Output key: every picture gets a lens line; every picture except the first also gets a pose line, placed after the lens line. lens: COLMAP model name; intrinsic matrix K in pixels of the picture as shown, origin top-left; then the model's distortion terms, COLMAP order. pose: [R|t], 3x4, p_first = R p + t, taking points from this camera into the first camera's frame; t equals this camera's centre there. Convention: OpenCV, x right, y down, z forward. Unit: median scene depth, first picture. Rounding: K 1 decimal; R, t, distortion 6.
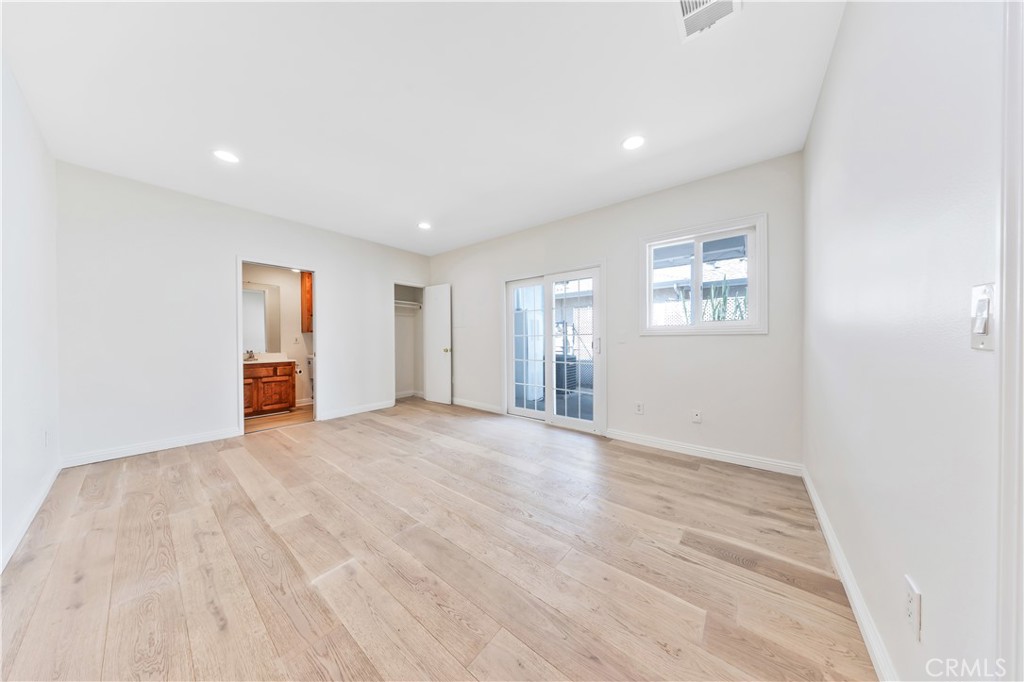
lens RADIAL K [[298.8, 0, 514.2], [0, 298.8, 342.5], [0, 0, 1]] dist [-0.007172, -0.000041]
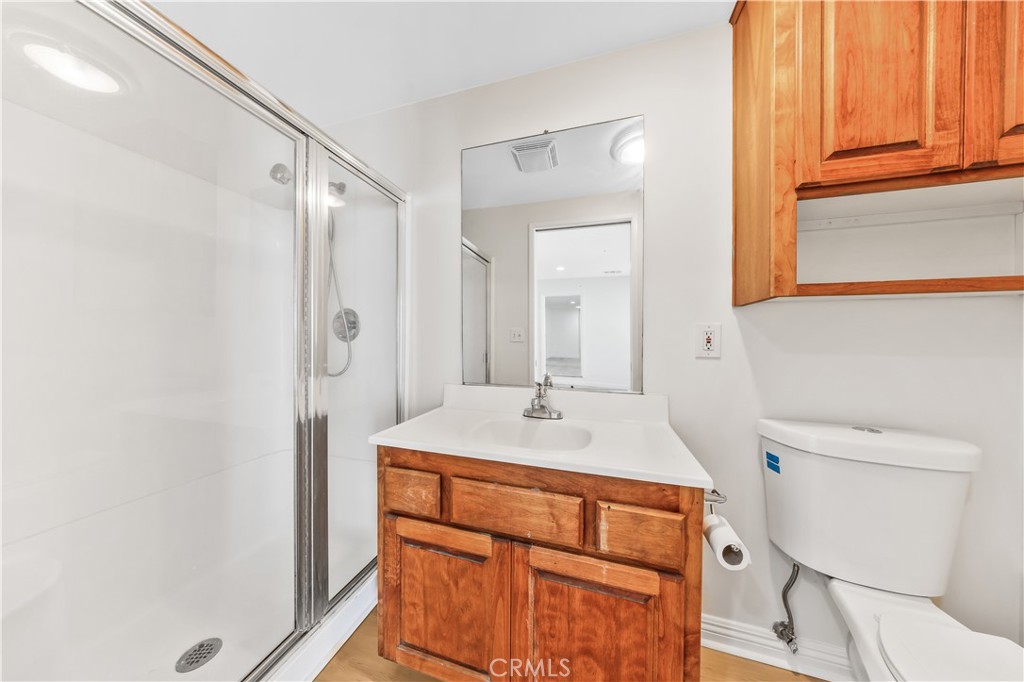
lens RADIAL K [[298.8, 0, 510.2], [0, 298.8, 343.4], [0, 0, 1]] dist [-0.007172, -0.000041]
pose [[0.364850, 0.015597, -0.930936, -0.664756], [-0.014904, 0.999829, 0.010910, -0.007766], [0.930947, 0.009895, 0.365021, 0.895729]]
